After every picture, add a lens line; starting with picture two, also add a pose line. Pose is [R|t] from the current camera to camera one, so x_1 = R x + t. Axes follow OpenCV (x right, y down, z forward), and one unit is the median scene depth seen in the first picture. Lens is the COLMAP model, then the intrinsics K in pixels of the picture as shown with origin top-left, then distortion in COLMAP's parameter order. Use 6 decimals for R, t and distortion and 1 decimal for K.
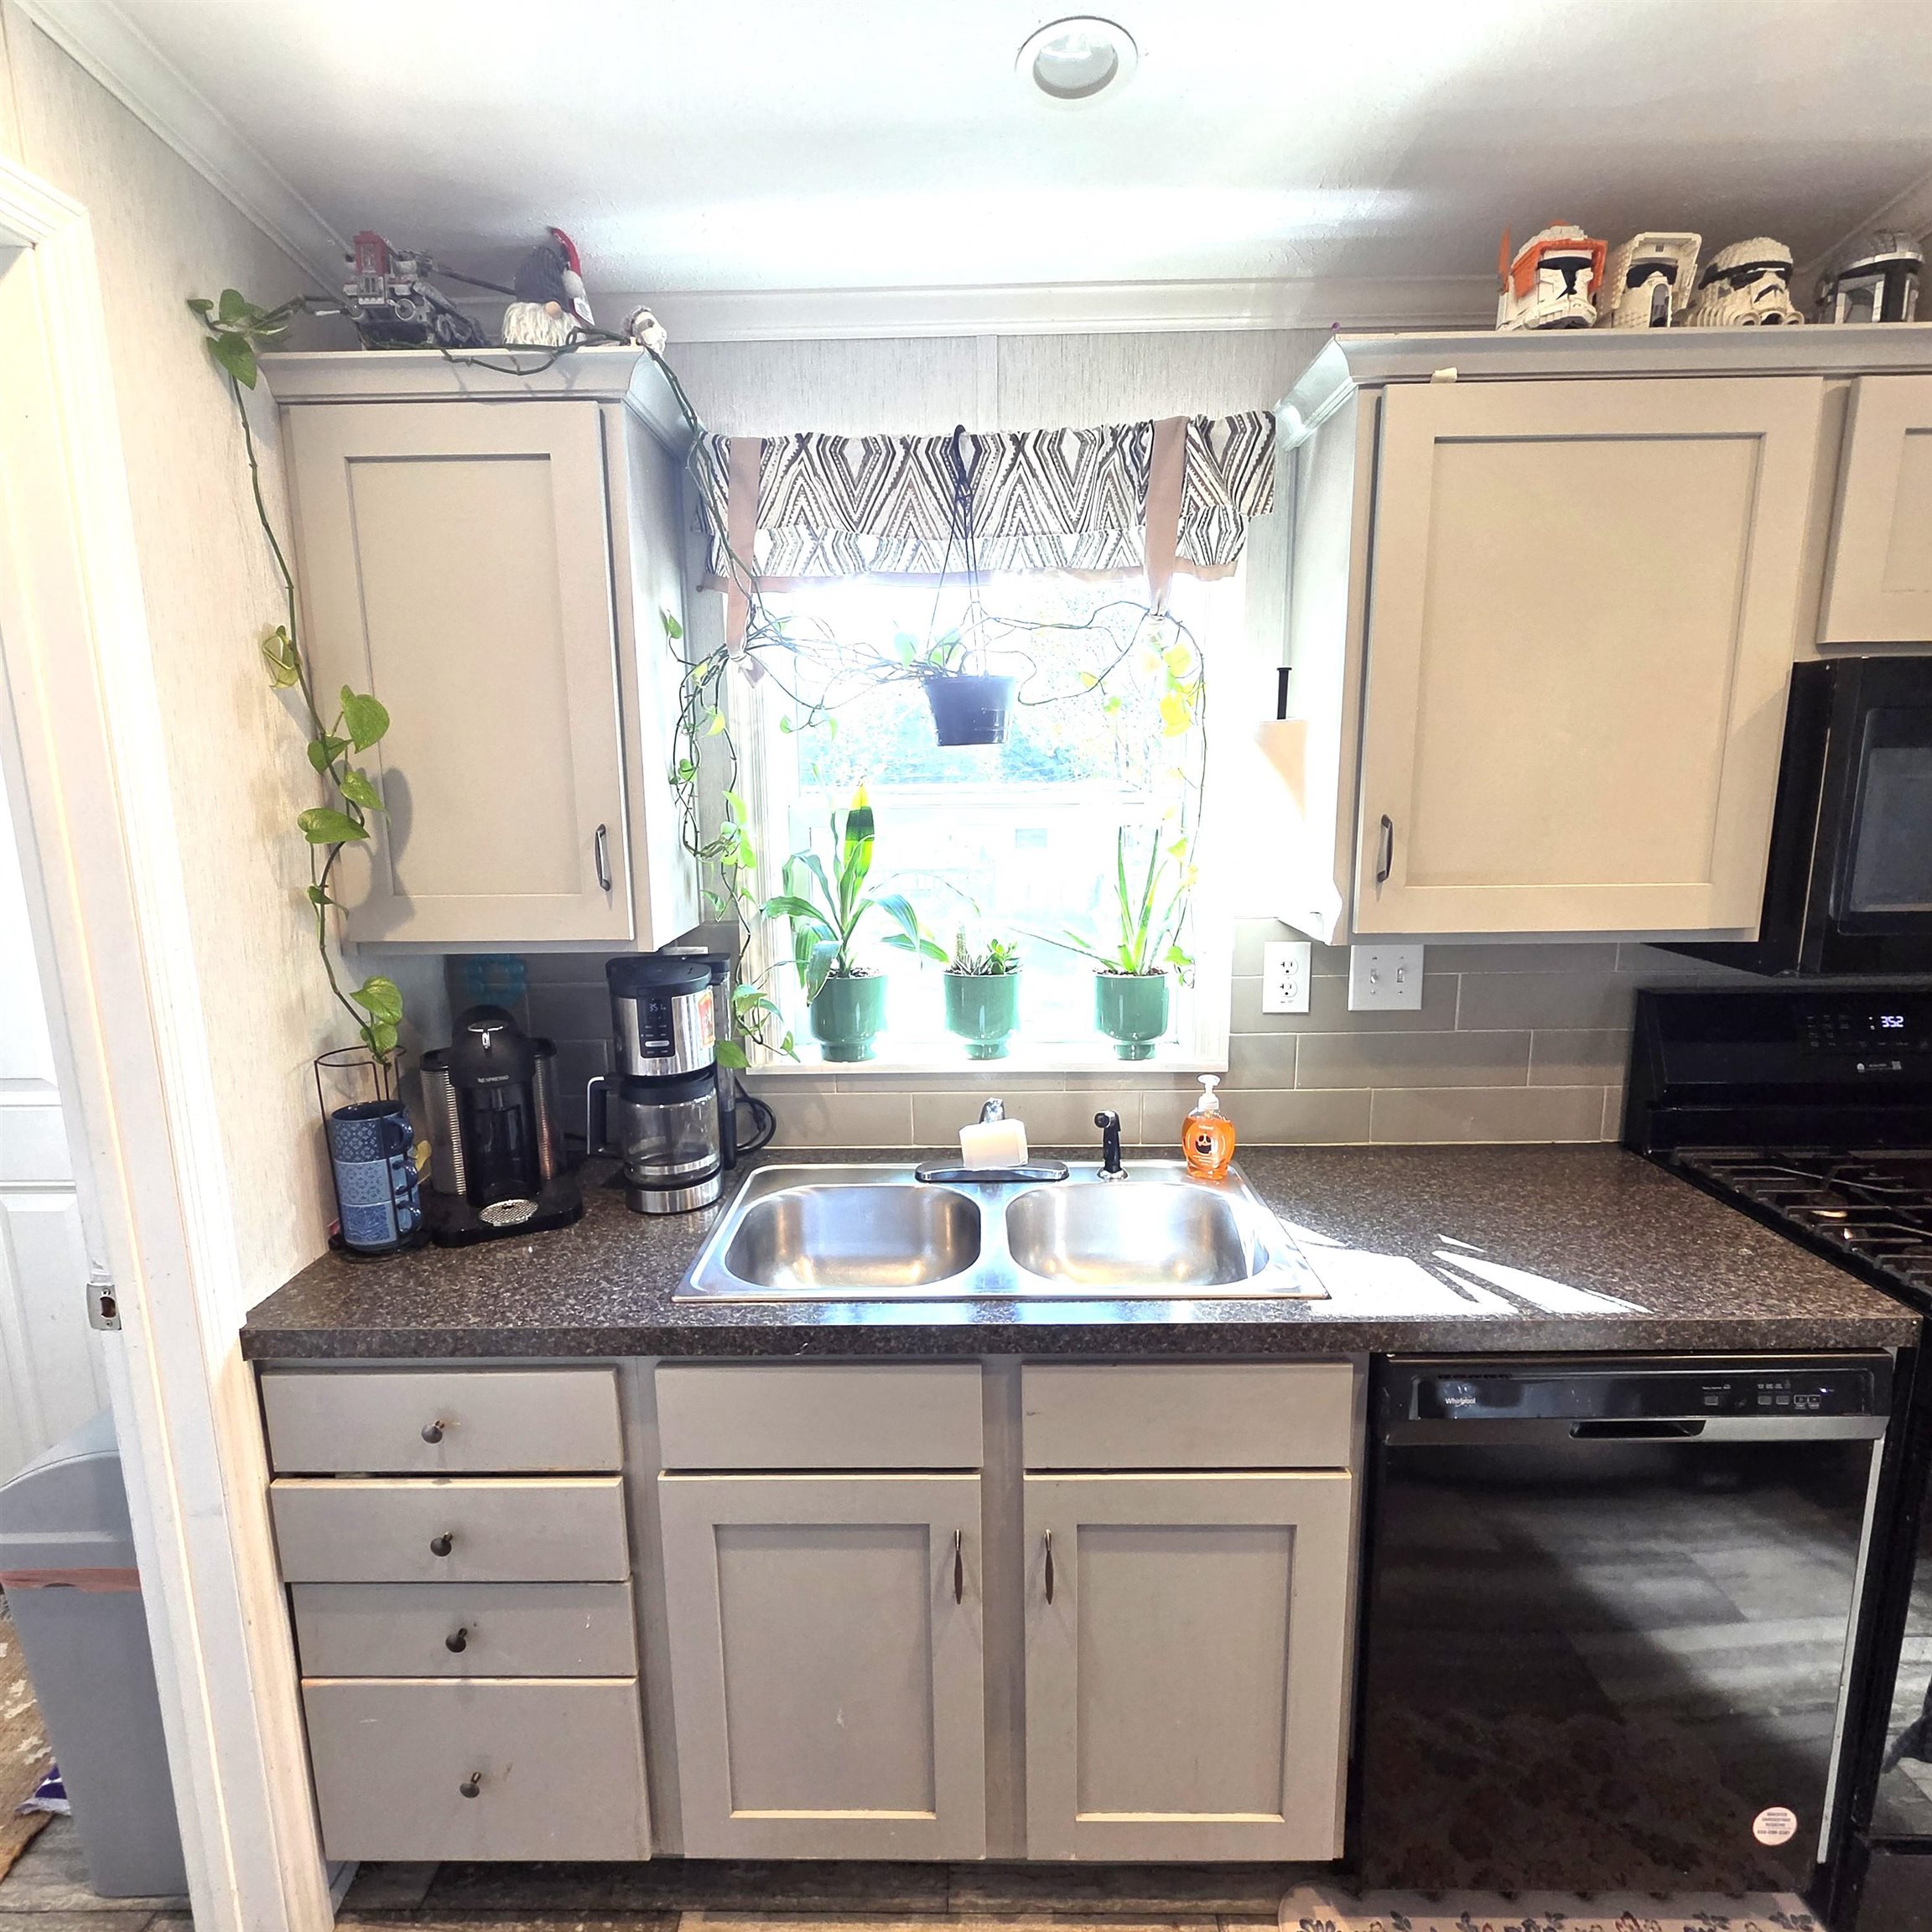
lens RADIAL K [[1059.4, 0, 954.6], [0, 1059.4, 964.0], [0, 0, 1]] dist [-0.004362, 0.000328]
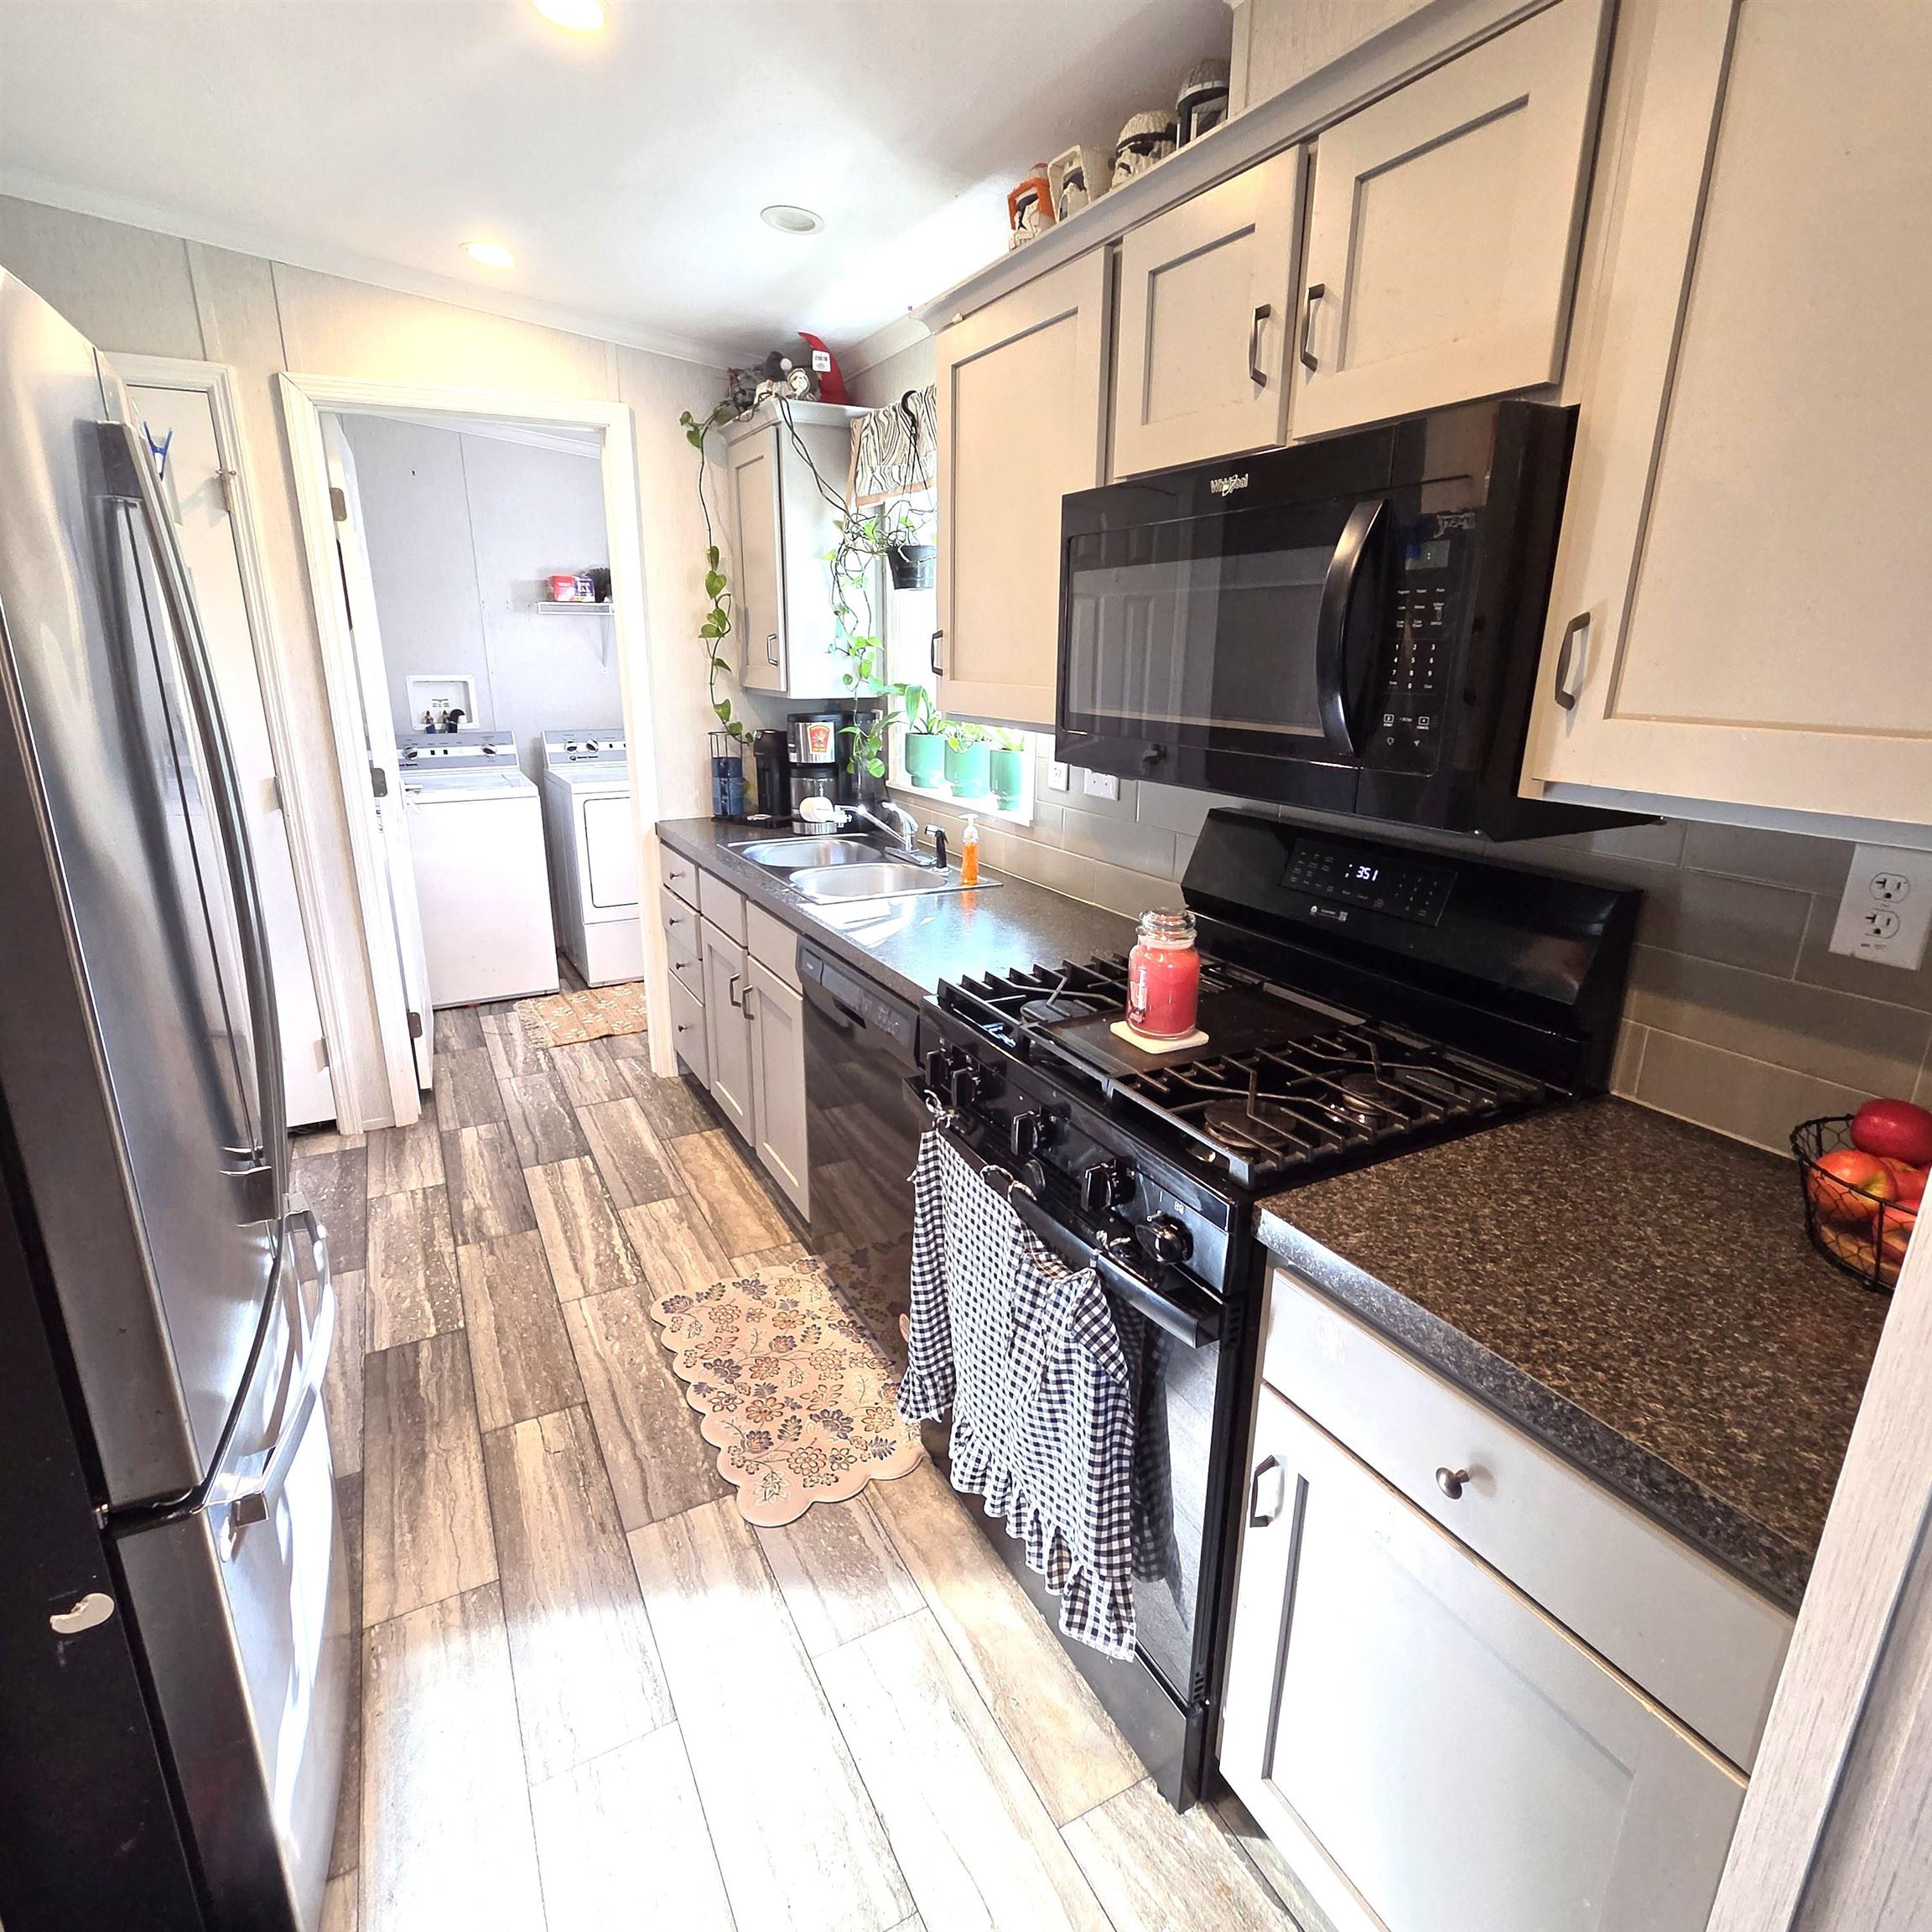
lens RADIAL K [[1057.2, 0, 950.5], [0, 1057.2, 959.1], [0, 0, 1]] dist [0.000263, 0.000691]
pose [[0.481258, 0.264880, -0.835601, 1.839775], [-0.163315, 0.963656, 0.211413, -0.011225], [0.861231, 0.034722, 0.507026, 0.268494]]
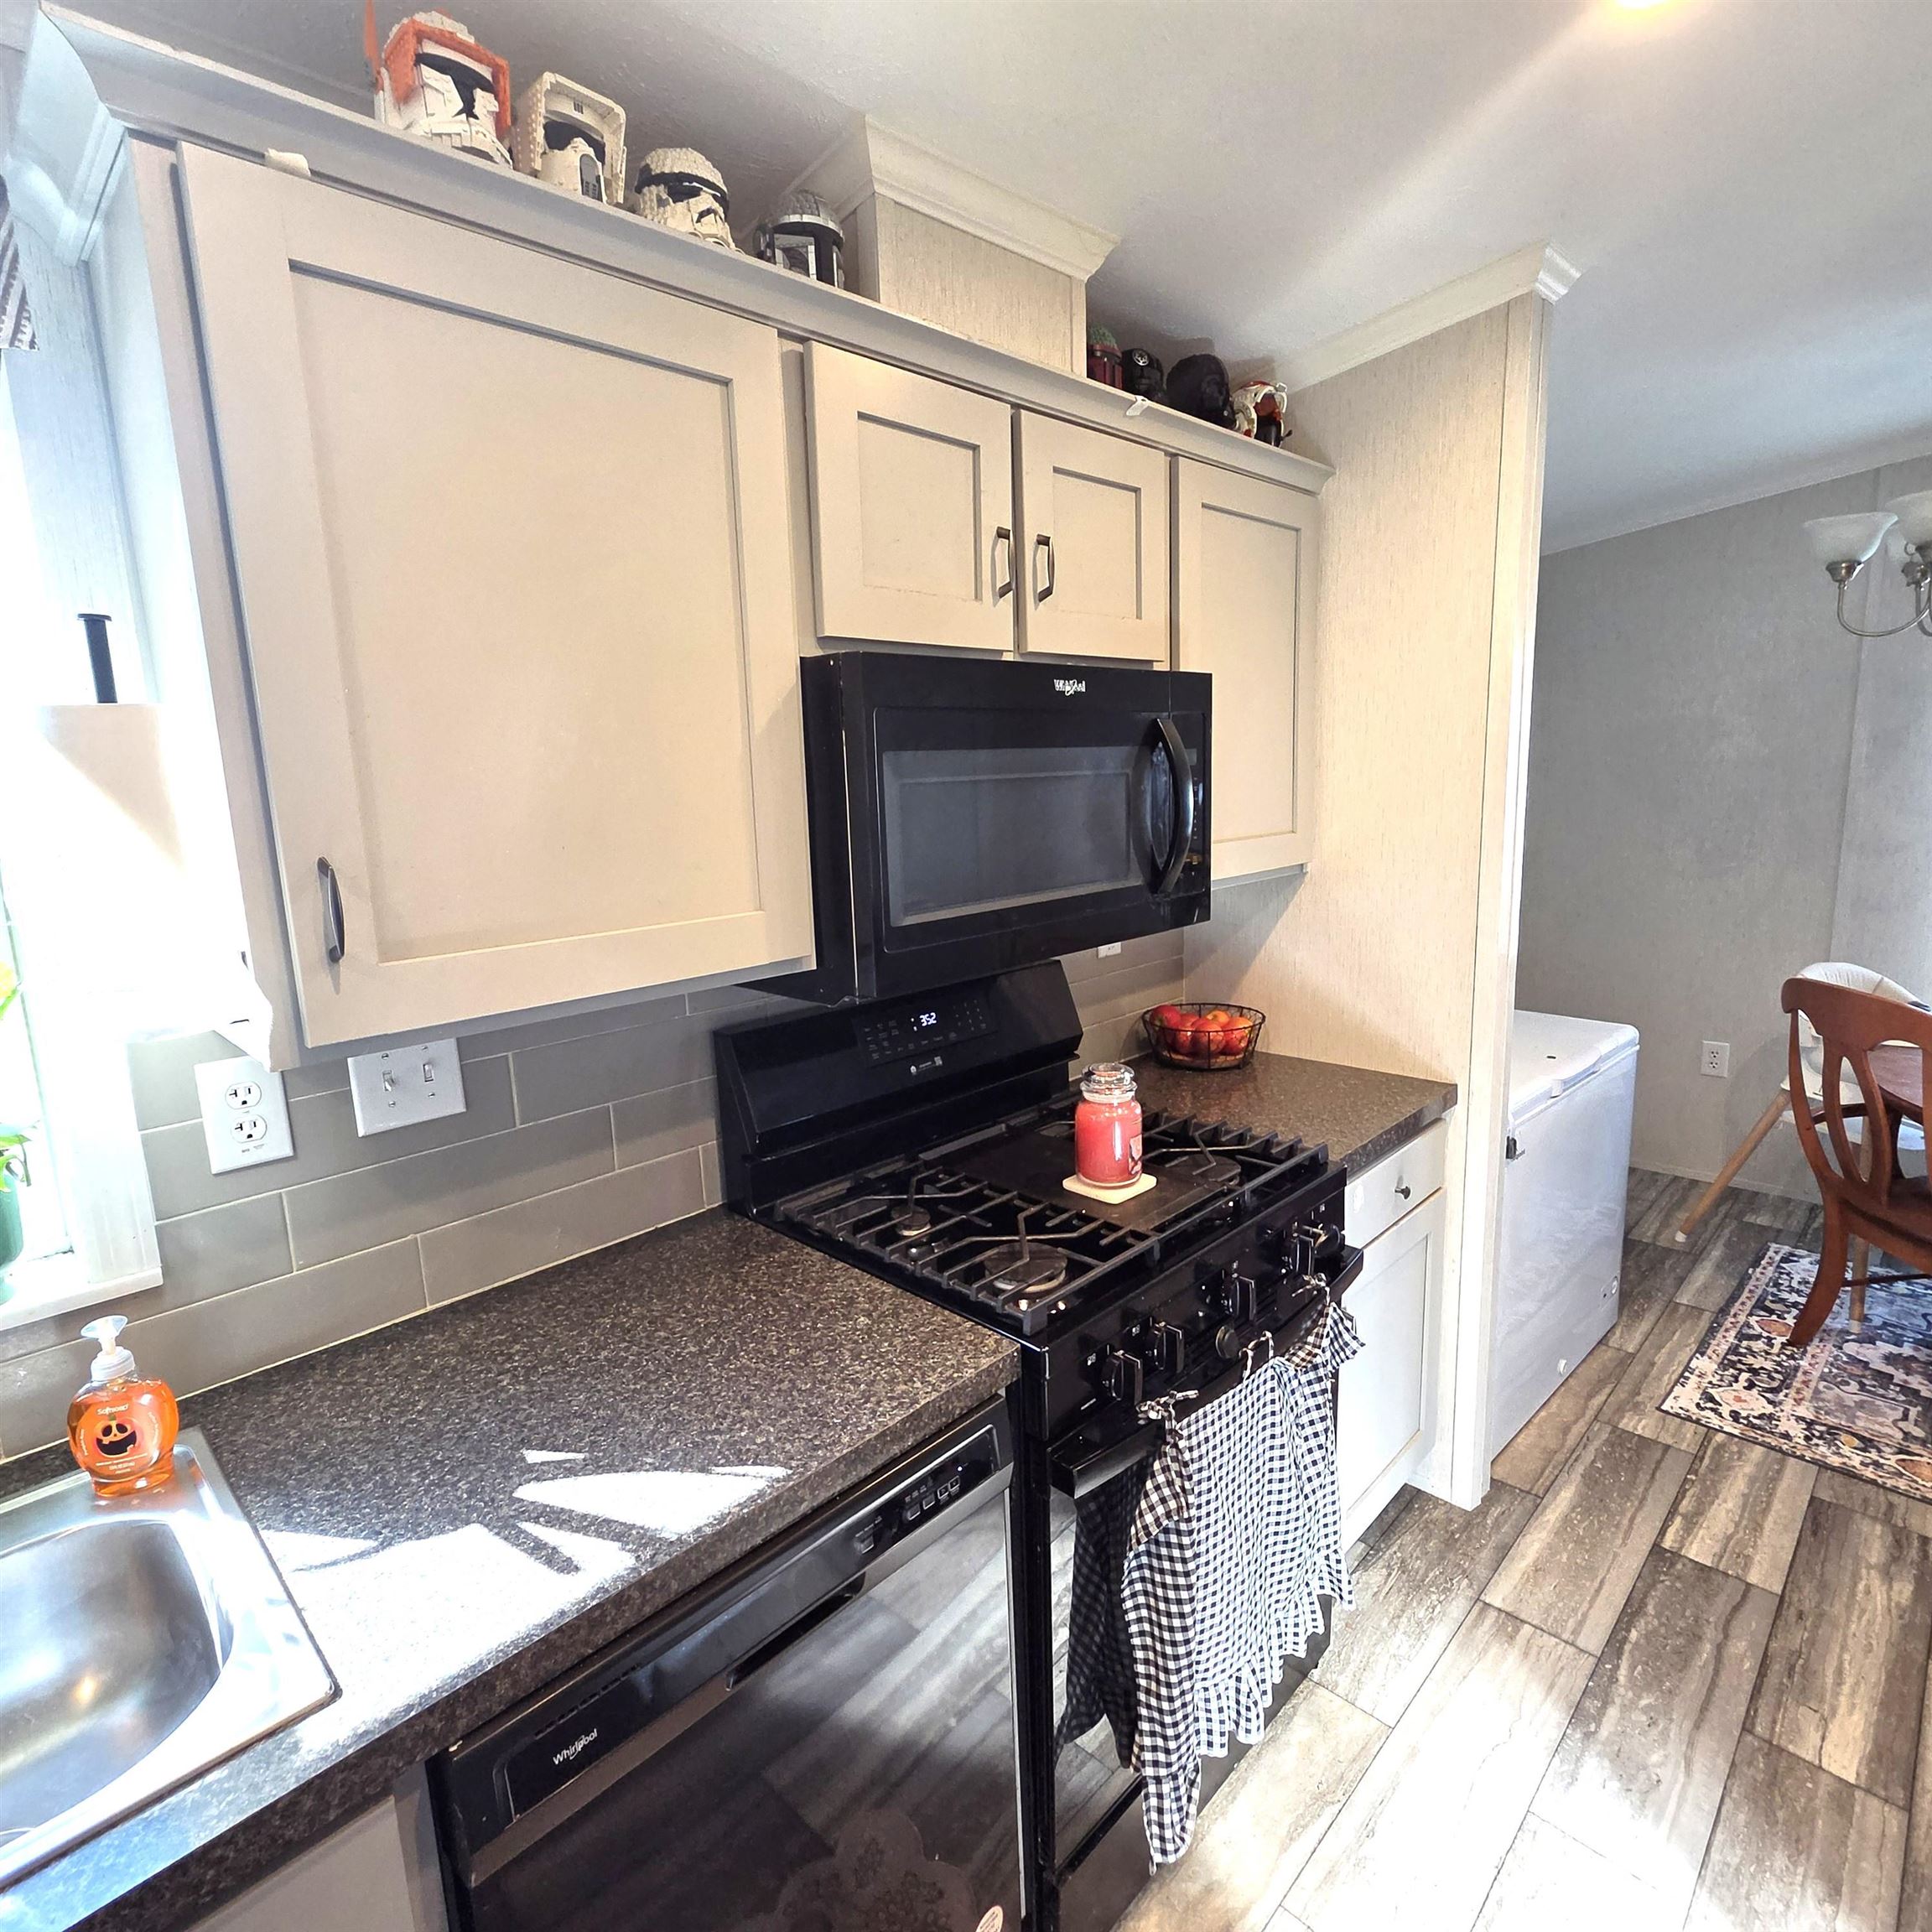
lens RADIAL K [[1059.4, 0, 954.6], [0, 1059.4, 964.0], [0, 0, 1]] dist [-0.004362, 0.000328]
pose [[0.692102, -0.138703, 0.708347, 0.217360], [0.152871, 0.987268, 0.043954, -0.049608], [-0.705425, 0.077865, 0.704494, 0.300686]]
